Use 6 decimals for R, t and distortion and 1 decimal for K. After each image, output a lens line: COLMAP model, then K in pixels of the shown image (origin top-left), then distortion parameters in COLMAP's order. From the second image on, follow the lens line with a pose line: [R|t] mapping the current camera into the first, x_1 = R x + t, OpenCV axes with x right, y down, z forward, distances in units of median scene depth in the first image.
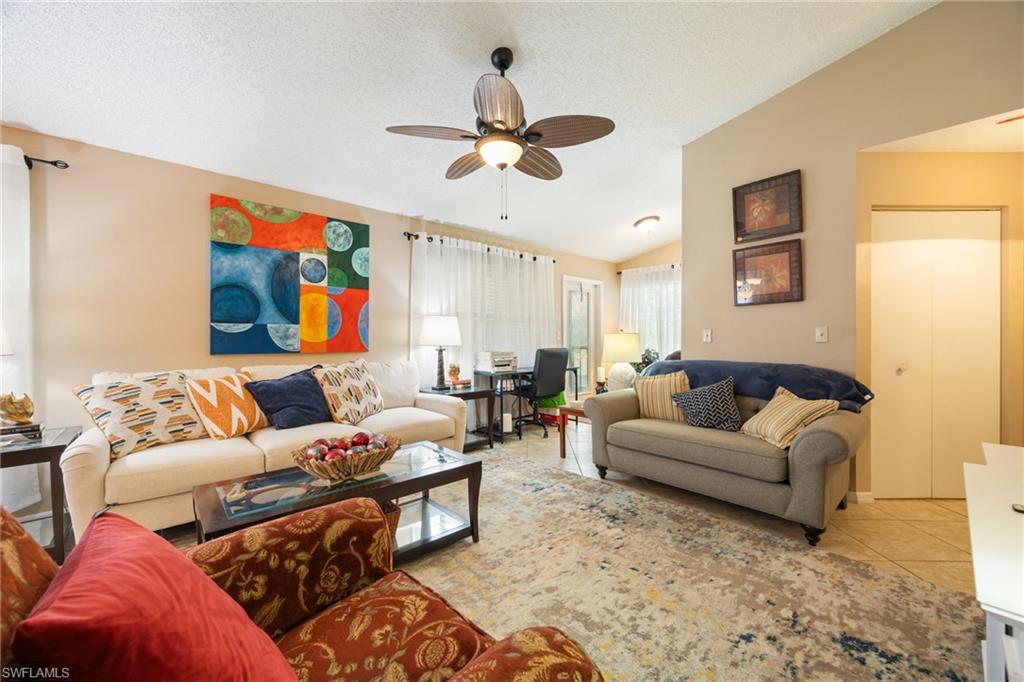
lens RADIAL K [[401.2, 0, 515.7], [0, 401.2, 338.1], [0, 0, 1]] dist [0.001150, 0.000255]
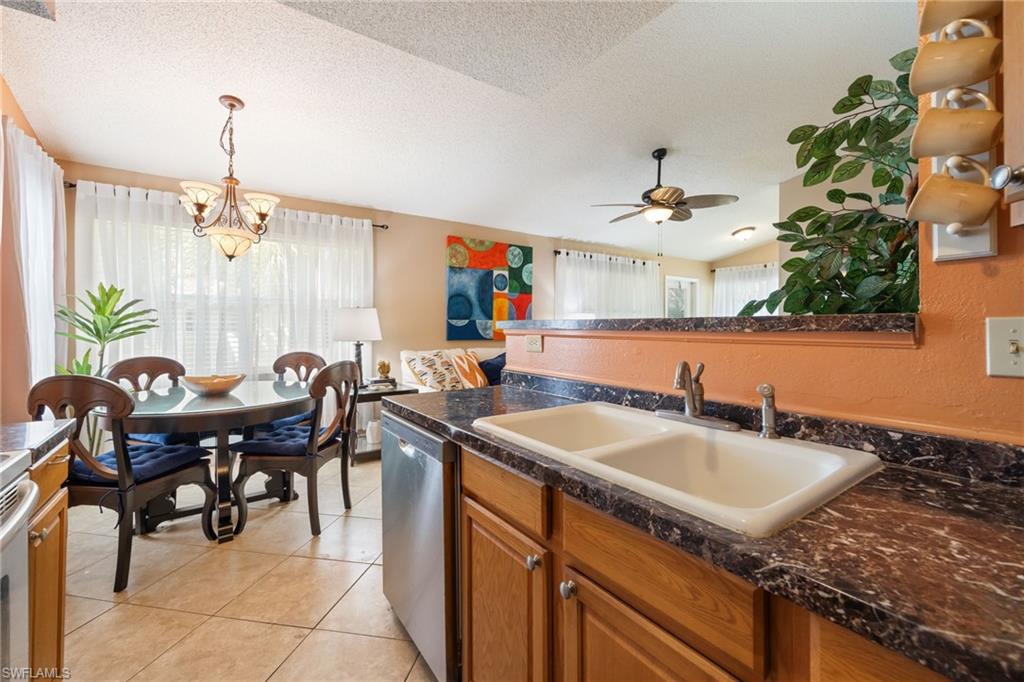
lens RADIAL K [[421.0, 0, 515.2], [0, 421.0, 326.5], [0, 0, 1]] dist [0.001343, 0.000070]
pose [[0.990013, 0.005826, -0.140853, -0.272856], [-0.005307, 0.999978, 0.004064, -0.019481], [0.140874, -0.003276, 0.990022, -0.543067]]
